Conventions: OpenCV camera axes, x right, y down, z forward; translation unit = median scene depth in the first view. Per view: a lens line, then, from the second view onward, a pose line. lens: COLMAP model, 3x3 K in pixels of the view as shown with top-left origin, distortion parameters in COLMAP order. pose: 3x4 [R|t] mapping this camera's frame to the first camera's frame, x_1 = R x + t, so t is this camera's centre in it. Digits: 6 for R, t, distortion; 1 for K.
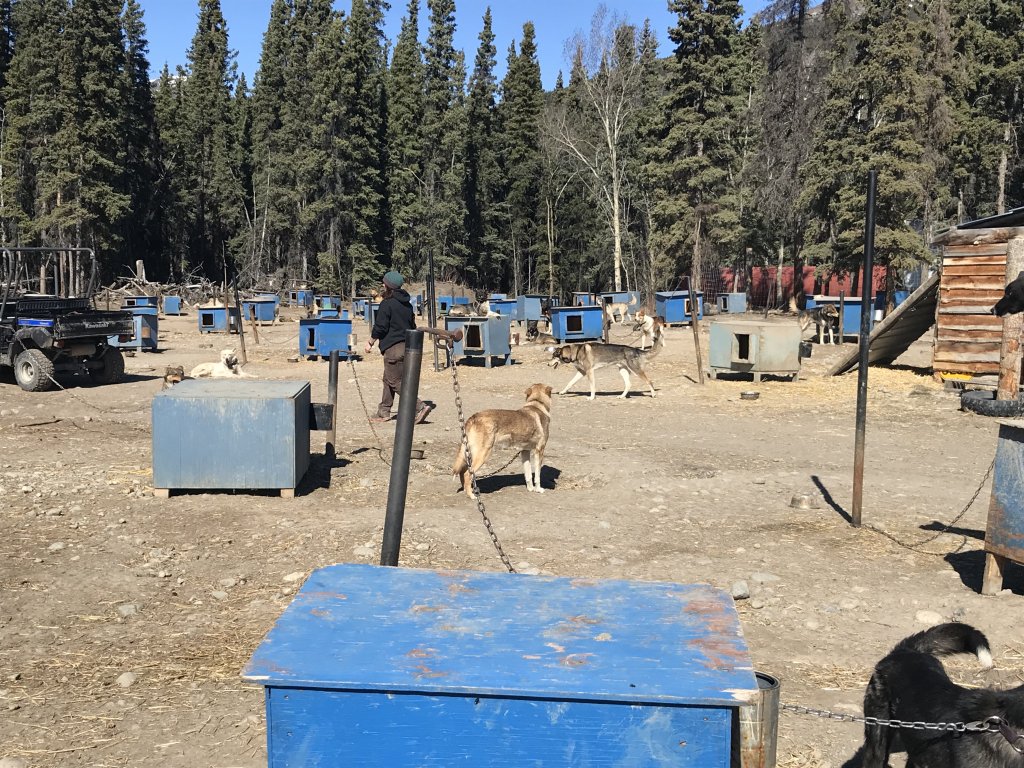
lens RADIAL K [[1320.1, 0, 539.7], [0, 1320.1, 399.9], [0, 0, 1]] dist [0.197887, -0.526779]
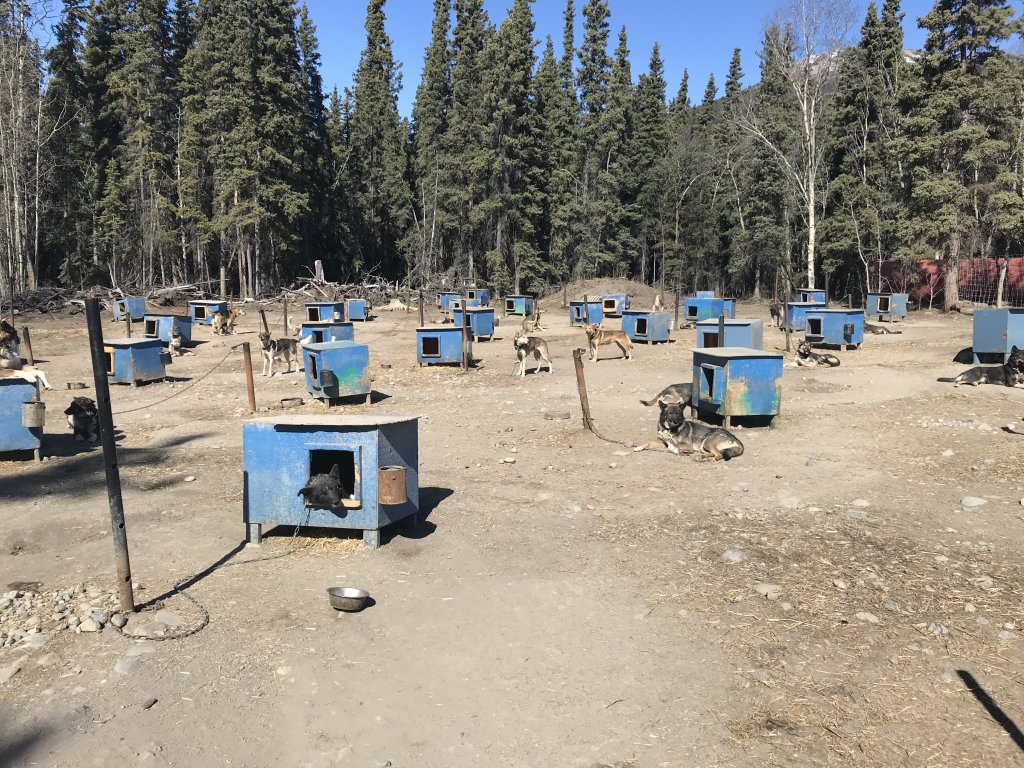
lens RADIAL K [[831.0, 0, 512.0], [0, 831.0, 384.0], [0, 0, 1]] dist [0.067678, -0.085792]
pose [[0.998639, -0.002324, -0.052112, -0.122935], [0.004597, 0.999041, 0.043544, -0.039005], [0.051961, -0.043725, 0.997691, 0.385311]]
